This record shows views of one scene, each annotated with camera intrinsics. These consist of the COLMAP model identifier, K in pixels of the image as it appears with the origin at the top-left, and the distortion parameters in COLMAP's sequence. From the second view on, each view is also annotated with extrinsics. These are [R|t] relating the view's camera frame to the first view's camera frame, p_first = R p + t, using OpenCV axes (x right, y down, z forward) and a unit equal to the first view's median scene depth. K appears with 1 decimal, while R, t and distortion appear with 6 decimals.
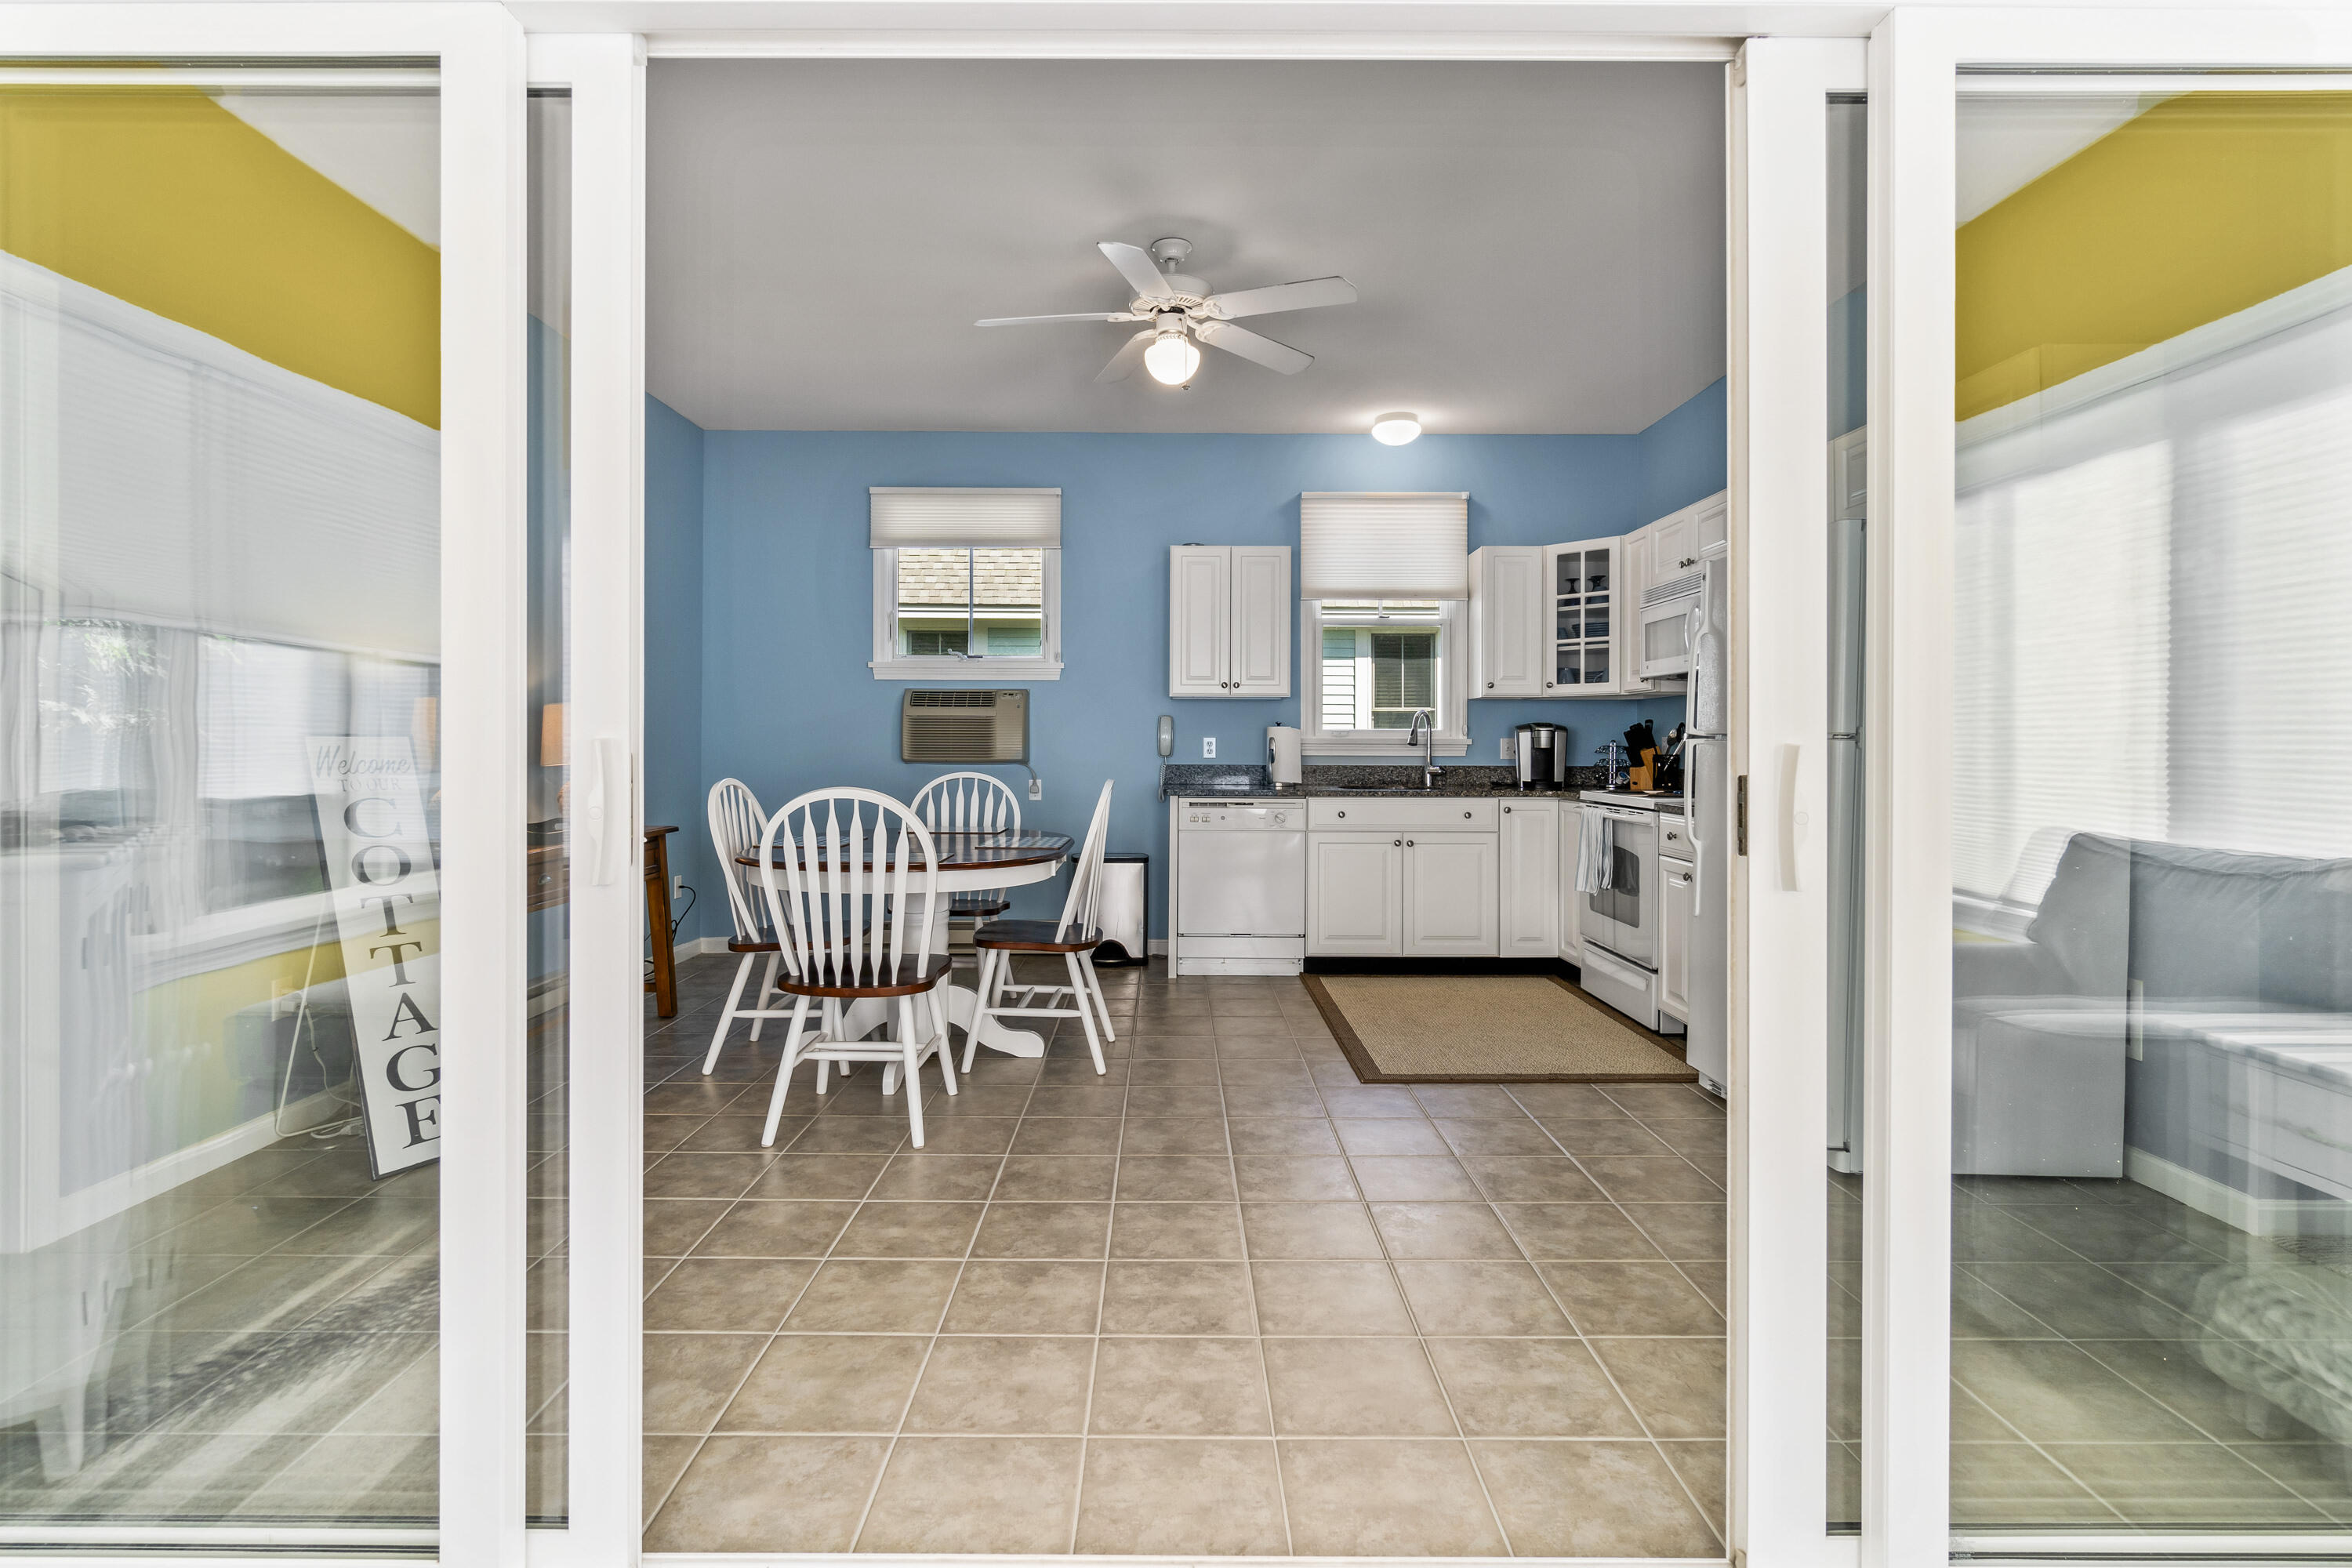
lens RADIAL K [[1084.0, 0, 1169.6], [0, 1084.0, 754.0], [0, 0, 1]] dist [-0.021434, -0.000166]
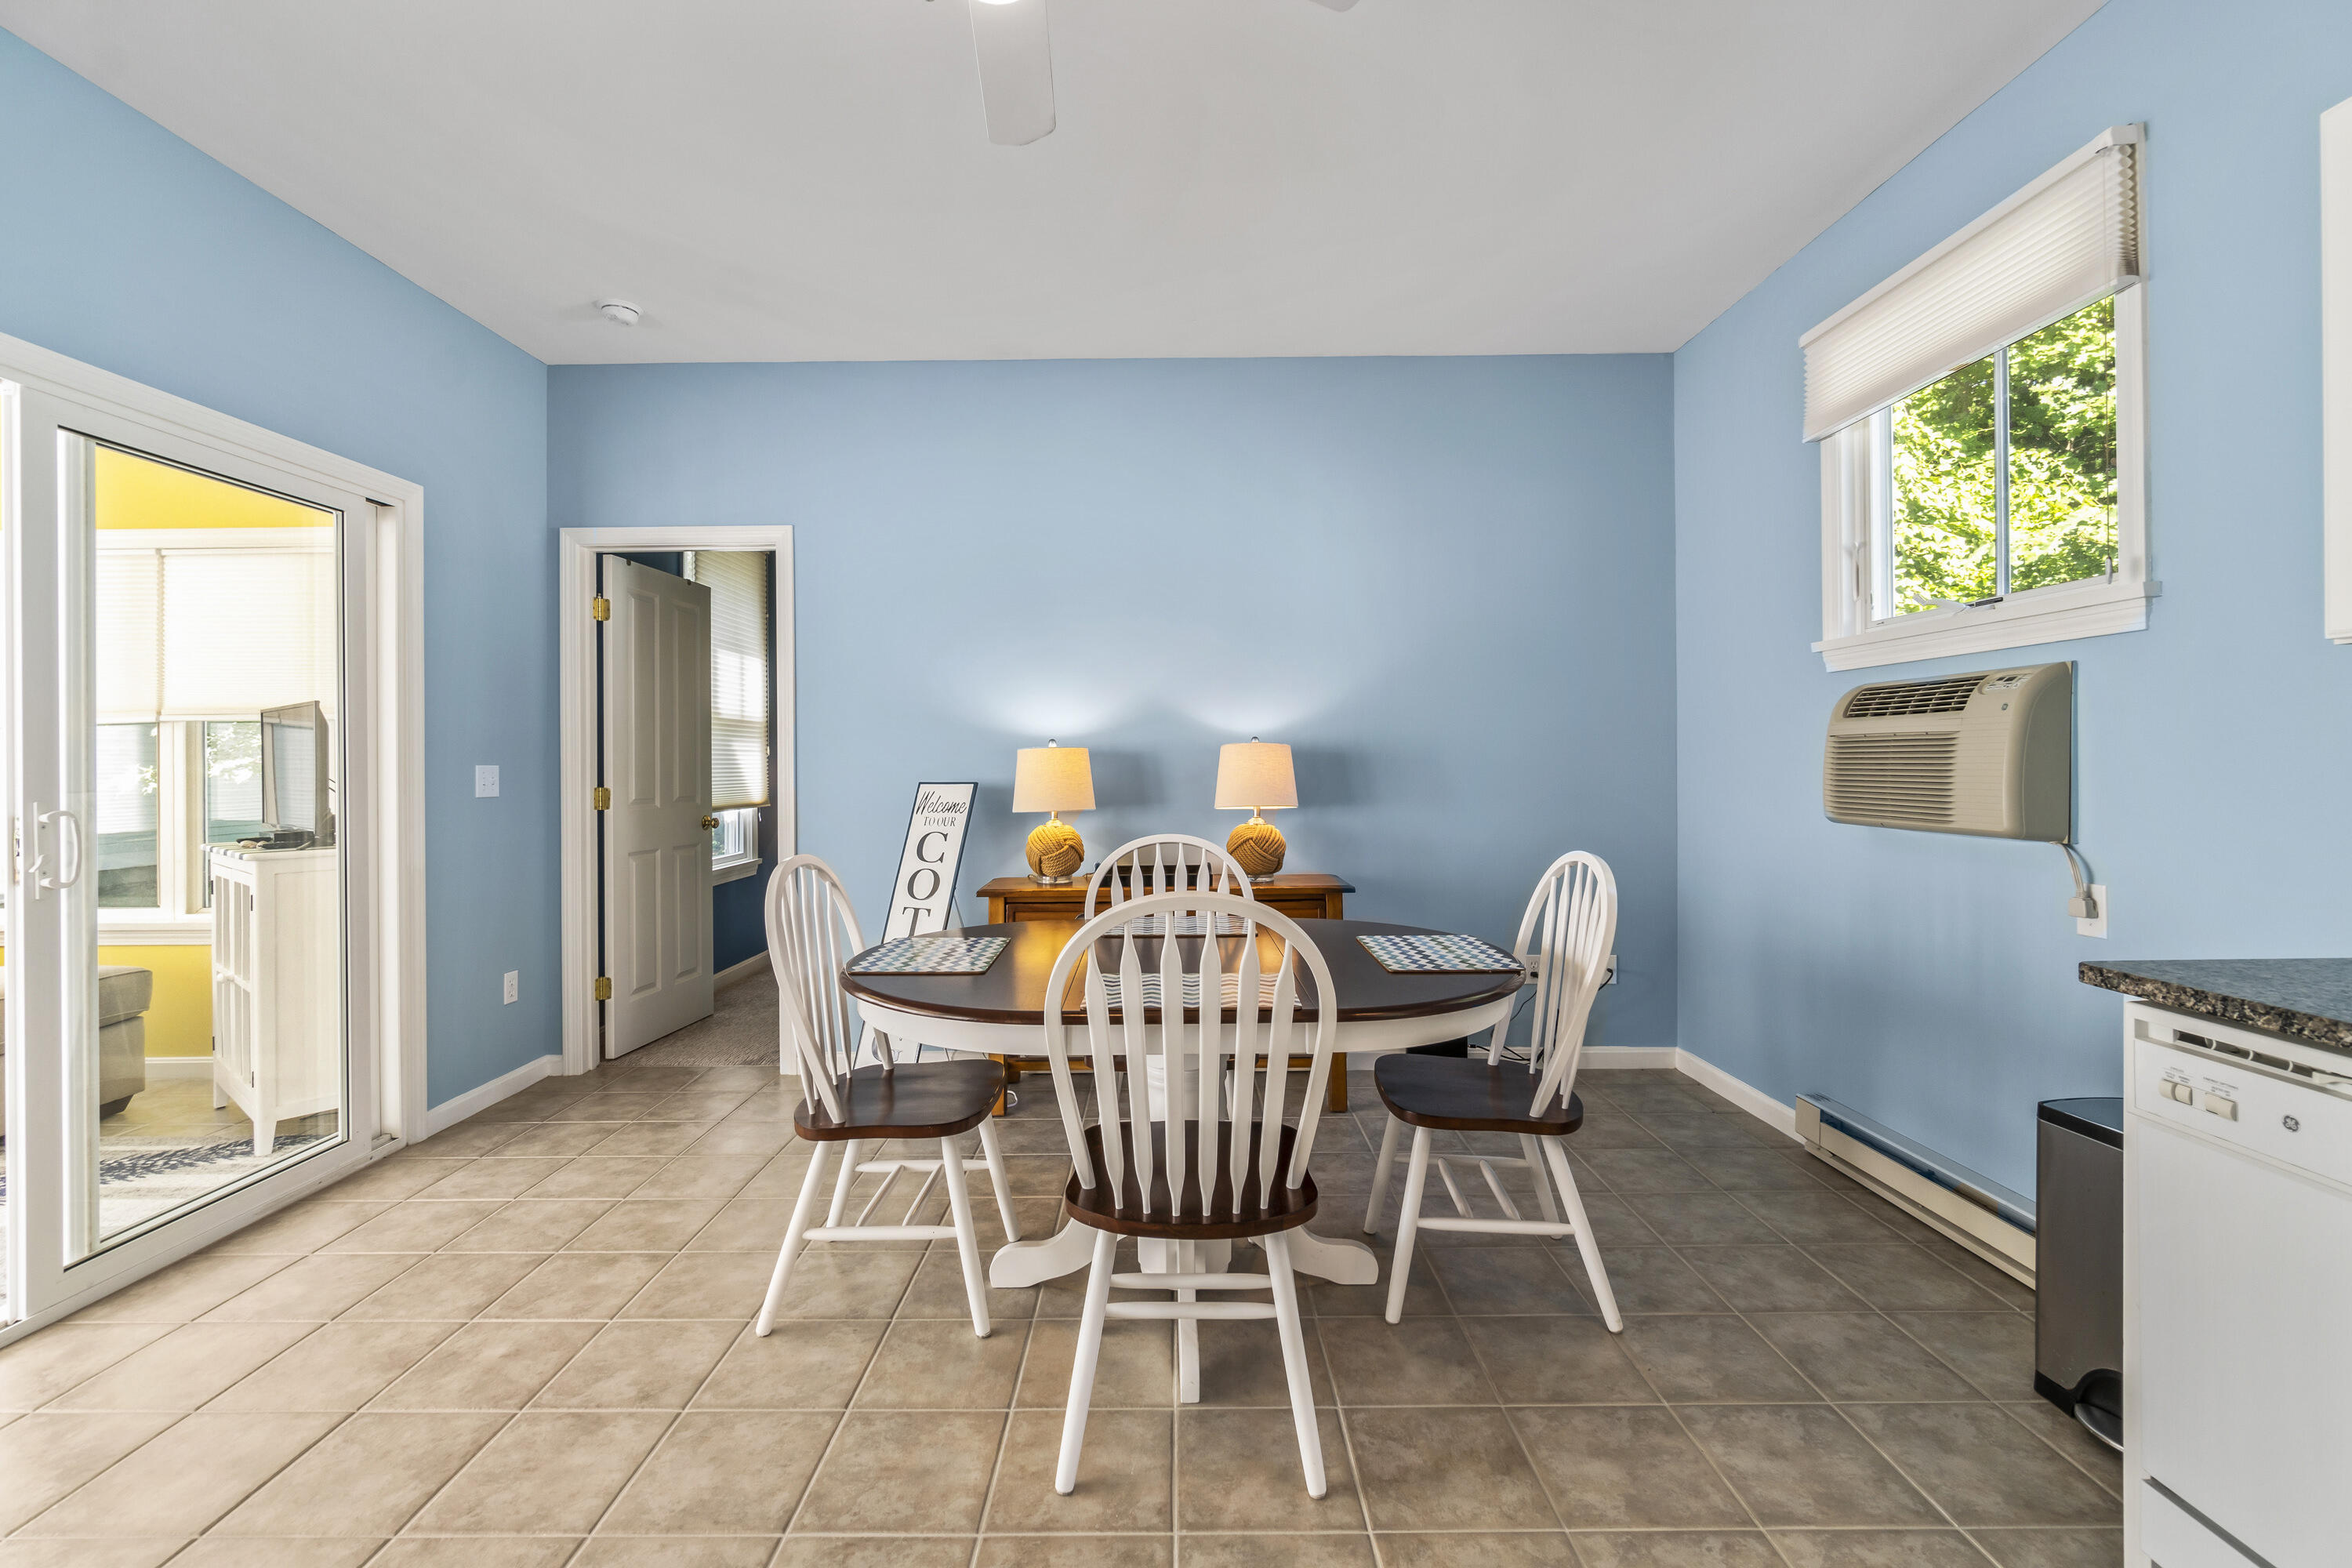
lens RADIAL K [[992.6, 0, 1169.6], [0, 992.6, 772.8], [0, 0, 1]] dist [-0.006288, -0.000281]
pose [[0.003425, 0.005353, -0.999980, 0.260005], [0.000017, 0.999986, 0.005353, -0.021249], [0.999994, -0.000036, 0.003425, 0.709673]]
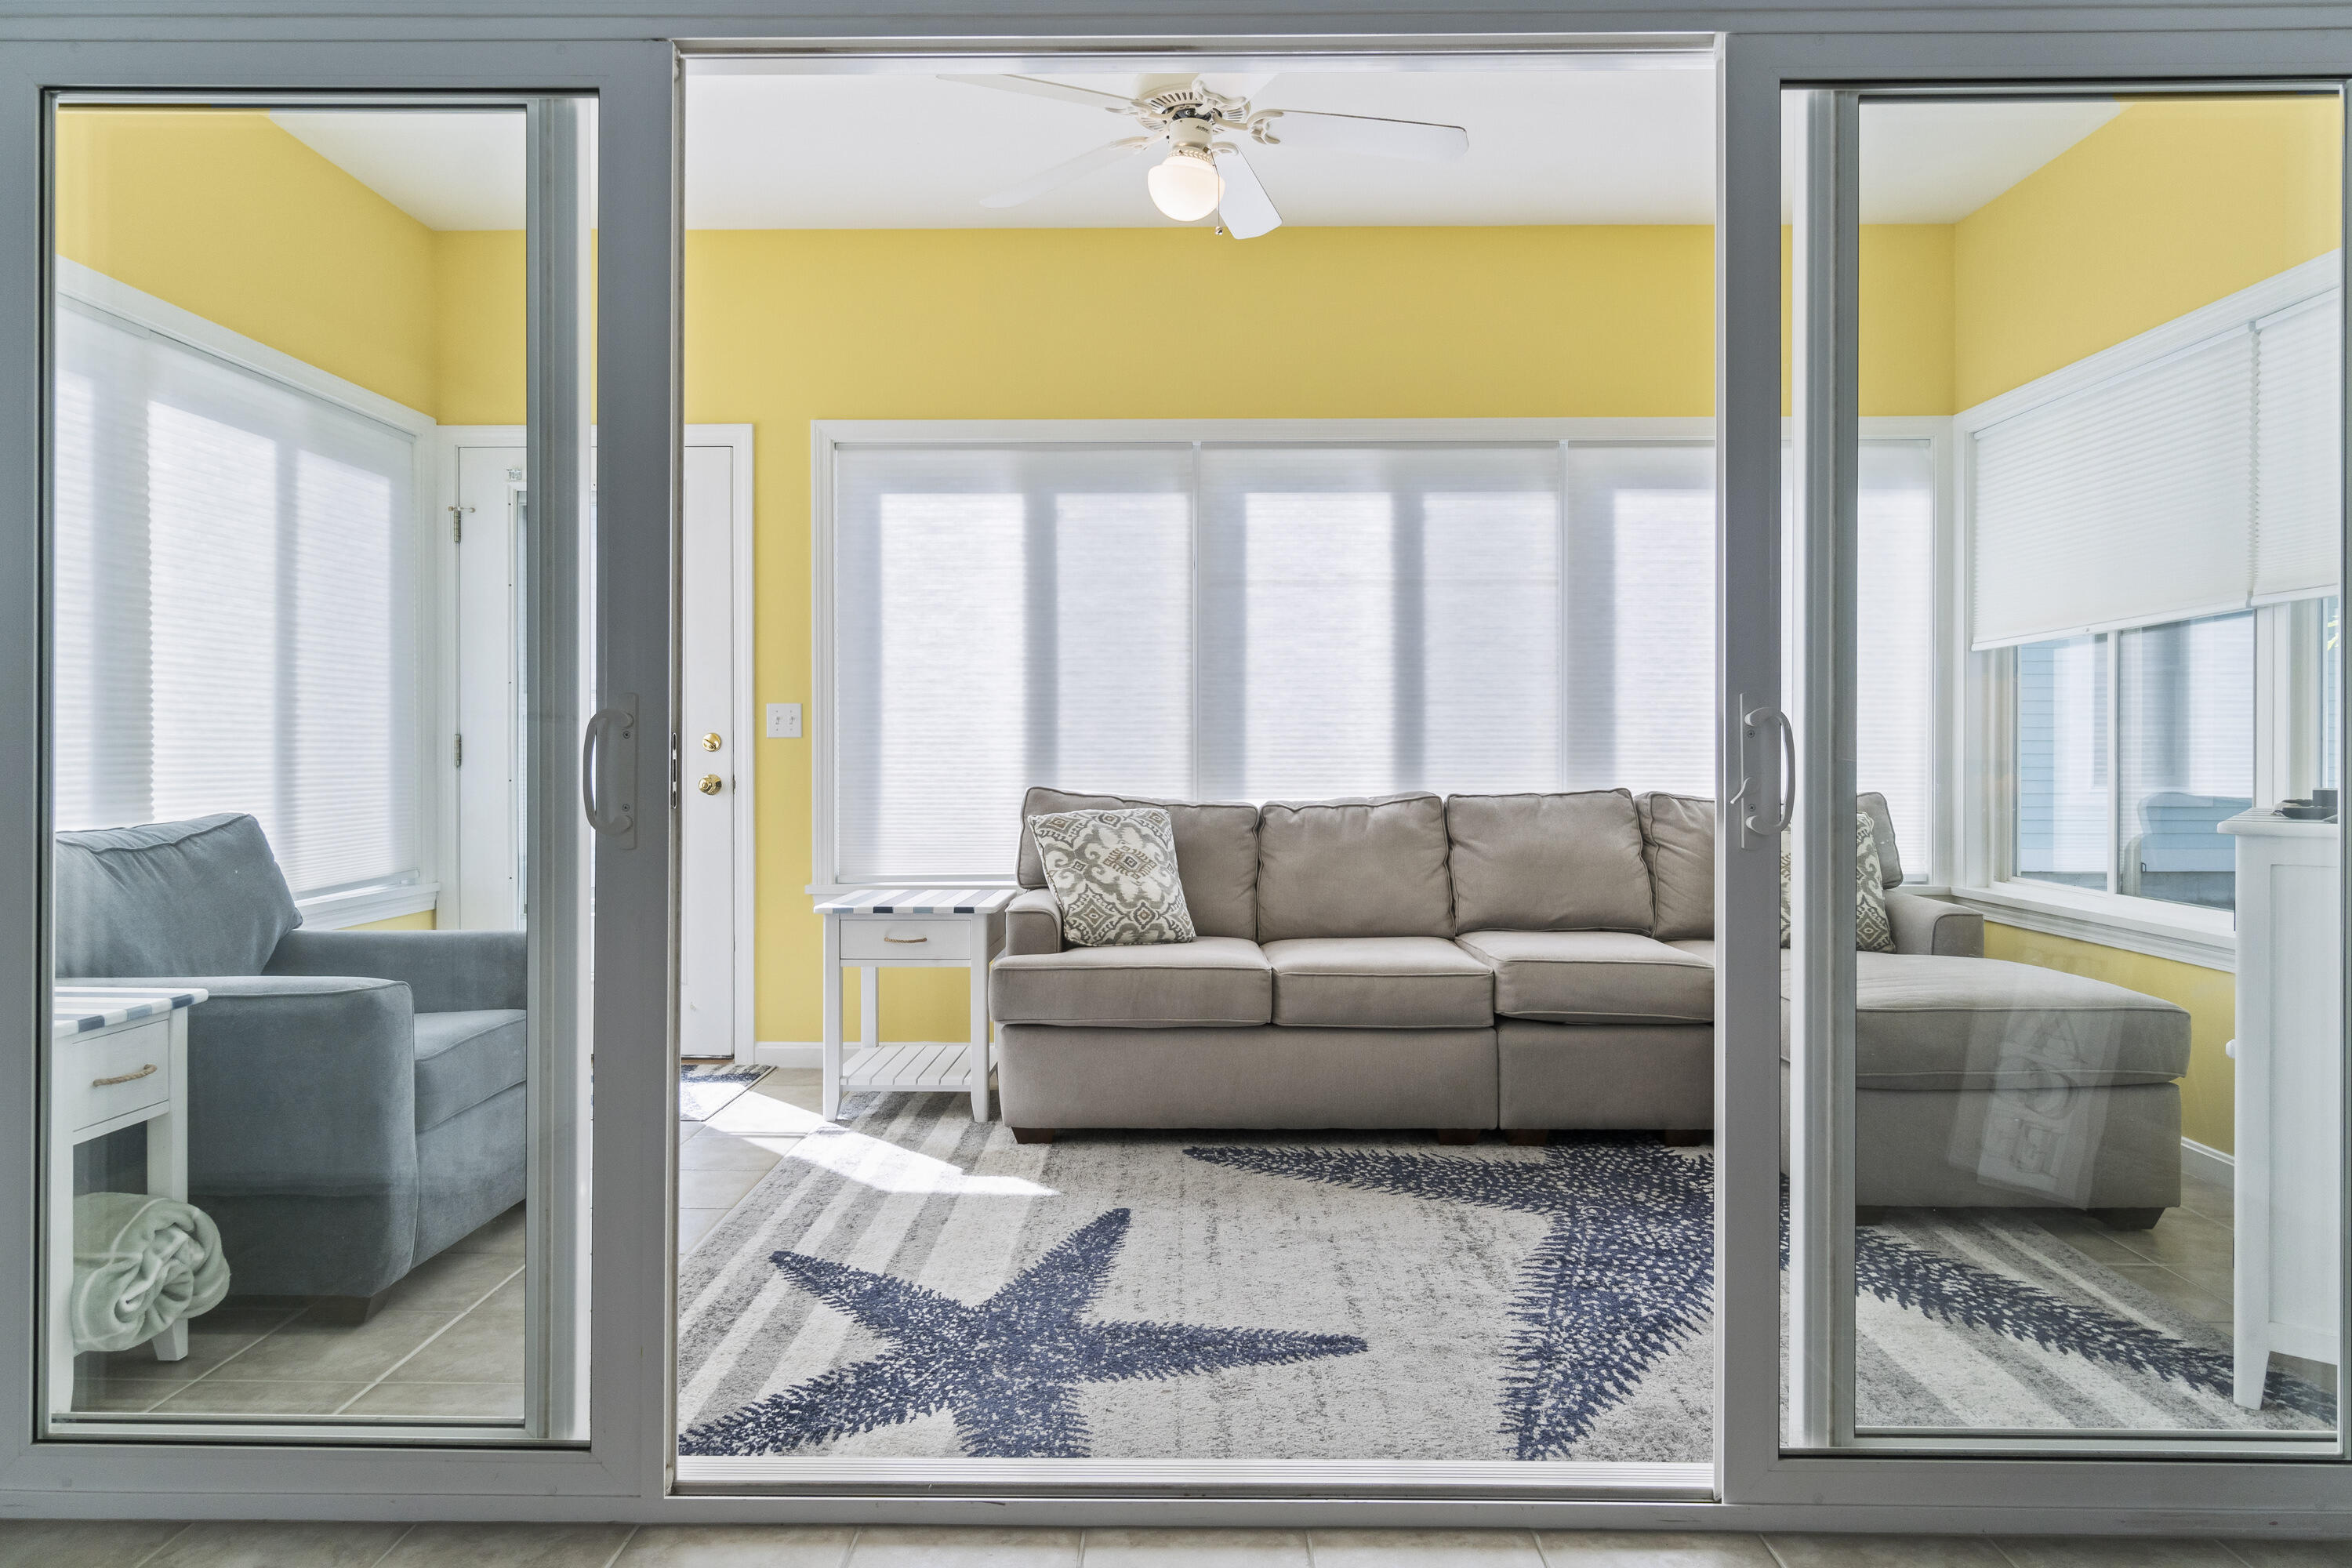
lens RADIAL K [[1466.7, 0, 1174.9], [0, 1466.7, 751.5], [0, 0, 1]] dist [0.012778, -0.000124]
pose [[-0.999957, -0.001942, 0.009077, 0.004118], [-0.001847, 0.999943, 0.010471, 0.003594], [-0.009097, 0.010454, -0.999904, 0.629521]]
